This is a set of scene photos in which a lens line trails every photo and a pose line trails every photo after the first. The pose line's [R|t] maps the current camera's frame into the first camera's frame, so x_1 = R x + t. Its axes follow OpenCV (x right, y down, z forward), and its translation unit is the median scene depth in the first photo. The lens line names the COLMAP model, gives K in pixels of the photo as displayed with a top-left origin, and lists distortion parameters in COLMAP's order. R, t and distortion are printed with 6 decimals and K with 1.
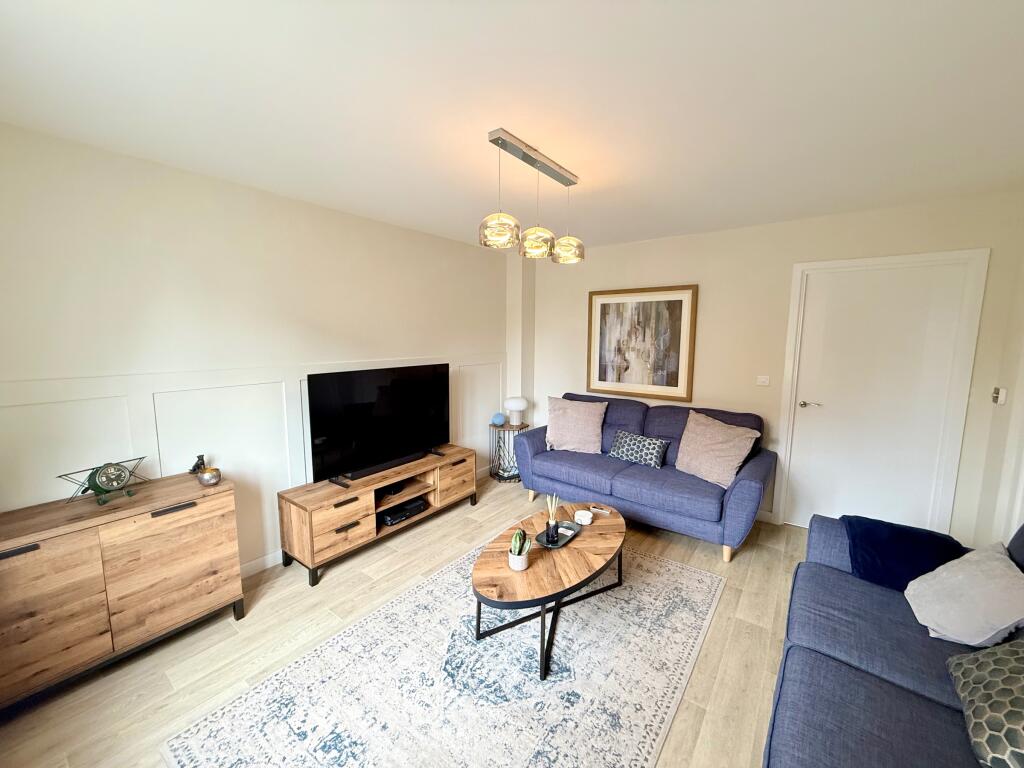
lens RADIAL K [[407.8, 0, 509.1], [0, 407.8, 383.6], [0, 0, 1]] dist [0.000197, 0.000020]
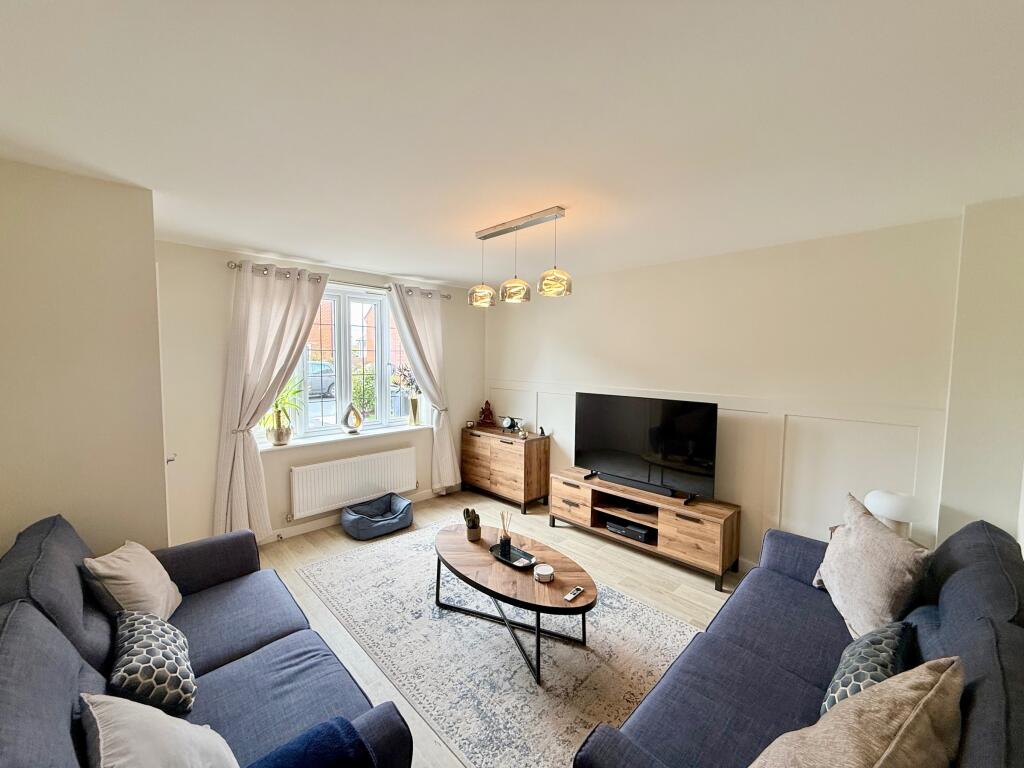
lens RADIAL K [[407.8, 0, 509.1], [0, 407.8, 383.6], [0, 0, 1]] dist [0.000197, 0.000020]
pose [[-0.142475, 0.058369, -0.988076, 1.021141], [-0.133156, 0.988055, 0.077568, -0.136680], [0.980801, 0.142620, -0.133001, 0.953370]]
